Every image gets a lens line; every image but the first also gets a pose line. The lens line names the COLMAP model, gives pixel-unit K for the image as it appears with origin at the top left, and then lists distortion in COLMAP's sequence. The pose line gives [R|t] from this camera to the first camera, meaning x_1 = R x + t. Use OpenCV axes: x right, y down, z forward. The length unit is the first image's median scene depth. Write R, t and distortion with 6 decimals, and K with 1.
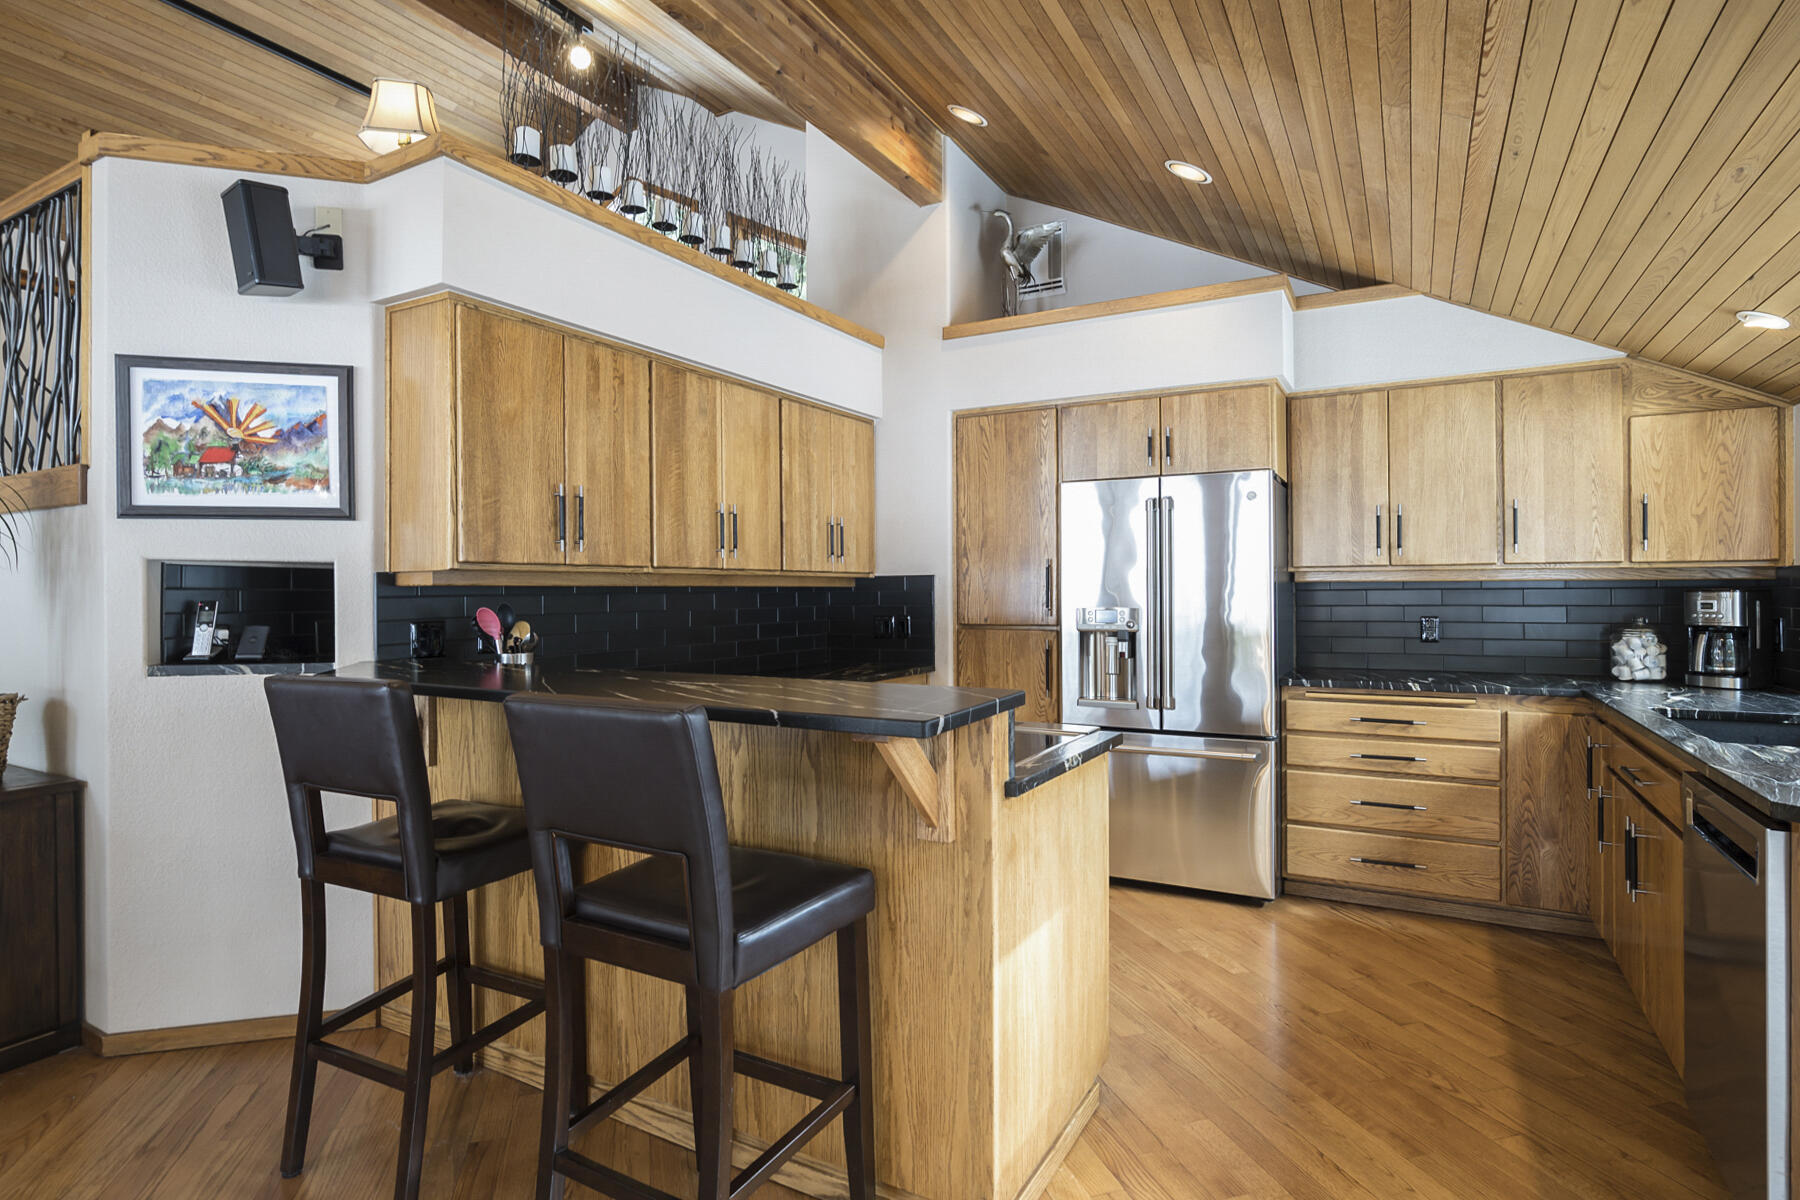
lens RADIAL K [[916.7, 0, 888.8], [0, 916.7, 583.9], [0, 0, 1]] dist [-0.015379, 0.004003]
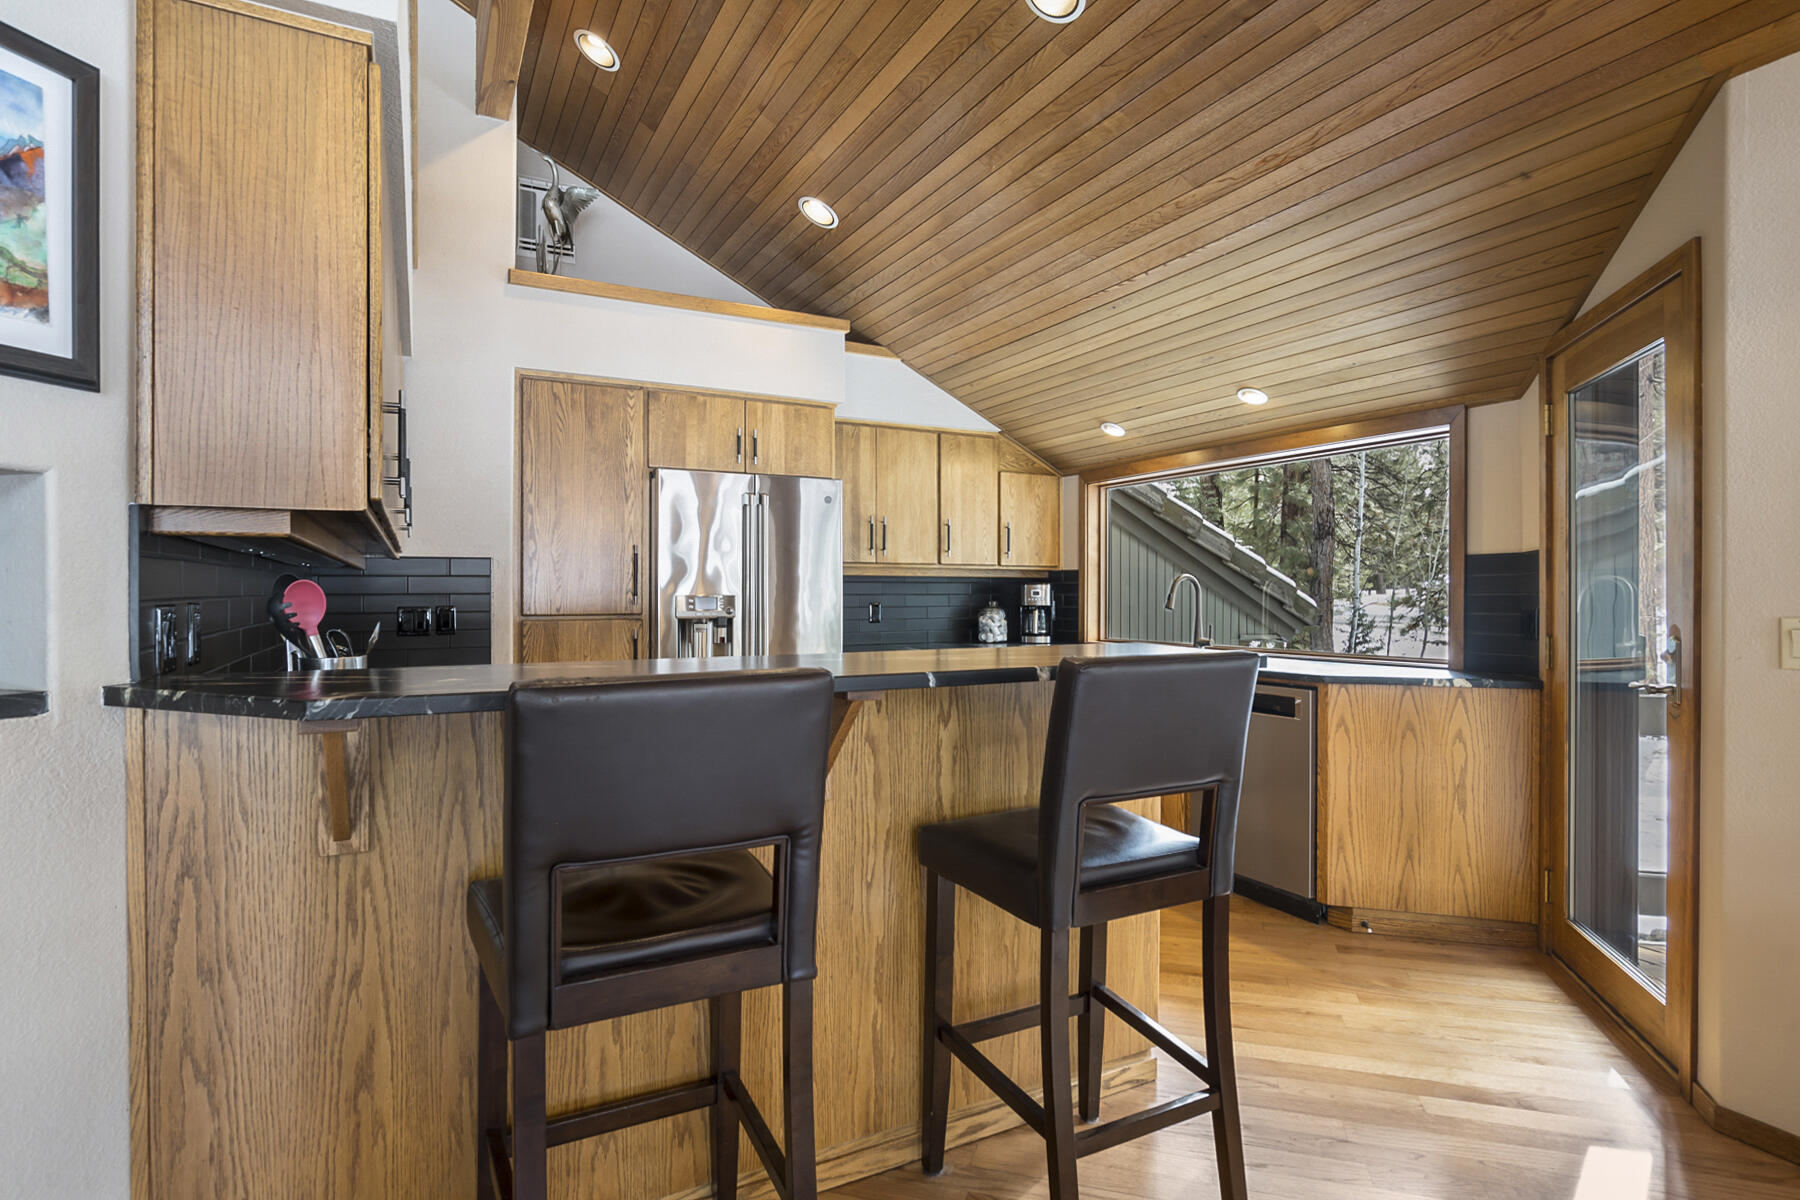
lens RADIAL K [[916.7, 0, 891.1], [0, 916.7, 598.0], [0, 0, 1]] dist [-0.015379, 0.004003]
pose [[0.544300, 0.000204, 0.838891, -0.546571], [-0.008209, 0.999953, 0.005084, 0.023593], [-0.838850, -0.009653, 0.544276, 0.279699]]
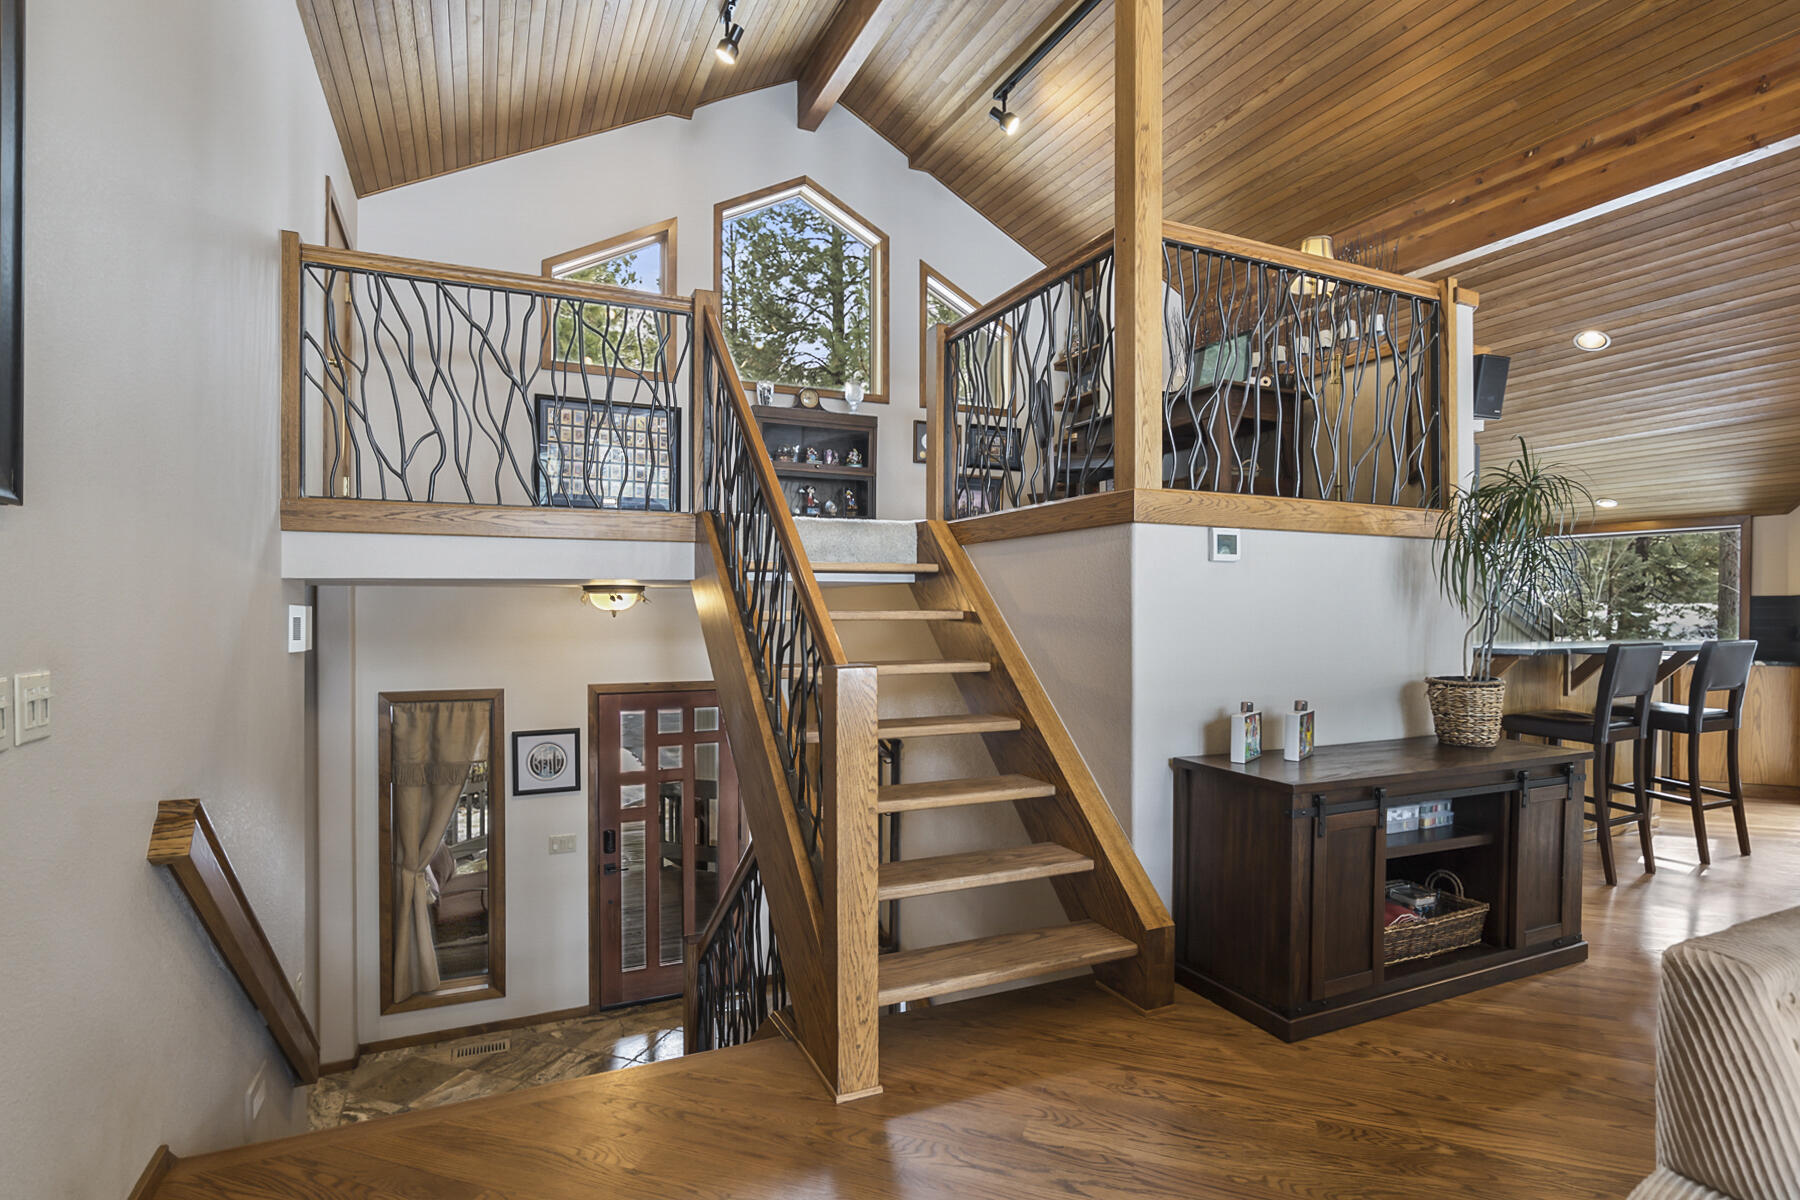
lens RADIAL K [[916.7, 0, 898.4], [0, 916.7, 617.2], [0, 0, 1]] dist [-0.015379, 0.004003]
pose [[0.580210, 0.000454, 0.814467, -1.717570], [-0.011379, 0.999907, 0.007549, 0.024500], [-0.814387, -0.013647, 0.580161, 0.595205]]
